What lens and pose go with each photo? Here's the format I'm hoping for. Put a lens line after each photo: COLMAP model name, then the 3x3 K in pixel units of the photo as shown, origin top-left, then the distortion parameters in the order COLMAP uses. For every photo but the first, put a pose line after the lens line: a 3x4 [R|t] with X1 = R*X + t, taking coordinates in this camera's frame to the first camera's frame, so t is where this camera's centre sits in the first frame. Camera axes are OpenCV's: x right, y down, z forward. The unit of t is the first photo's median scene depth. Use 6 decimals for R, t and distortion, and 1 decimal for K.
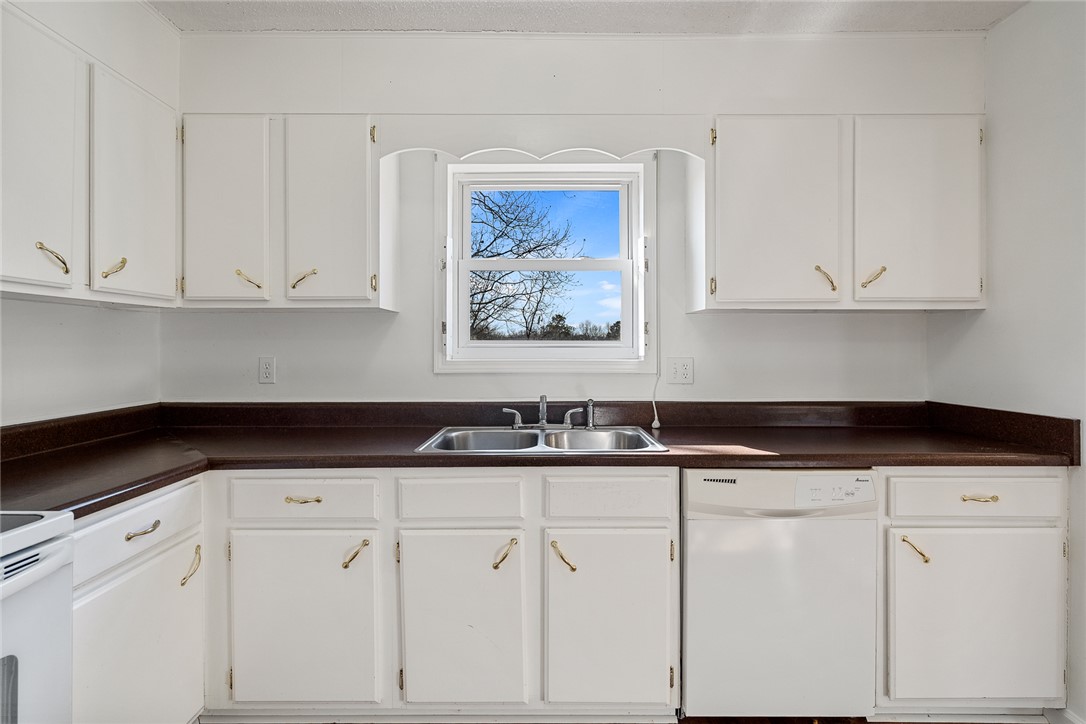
lens RADIAL K [[514.7, 0, 541.5], [0, 514.7, 349.0], [0, 0, 1]] dist [-0.003925, -0.000091]
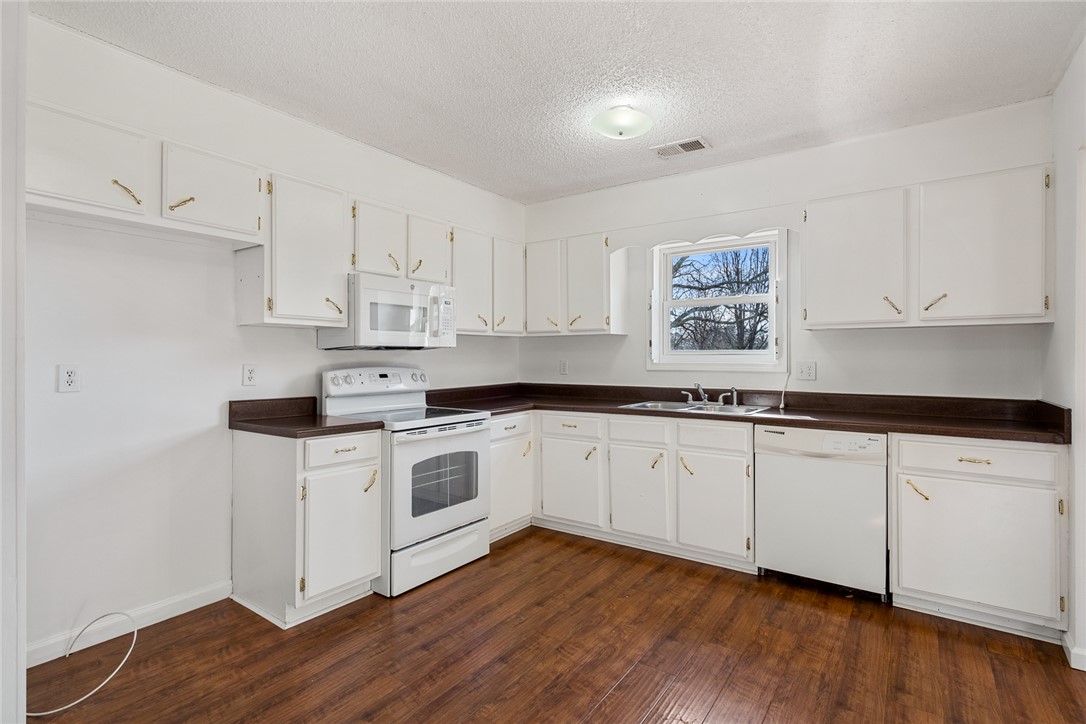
lens RADIAL K [[536.3, 0, 536.5], [0, 536.3, 359.2], [0, 0, 1]] dist [-0.000190, 0.000212]
pose [[0.812552, 0.002100, -0.582885, 0.627901], [0.002033, 0.999977, 0.006437, -0.000986], [0.582885, -0.006416, 0.812529, -0.774130]]
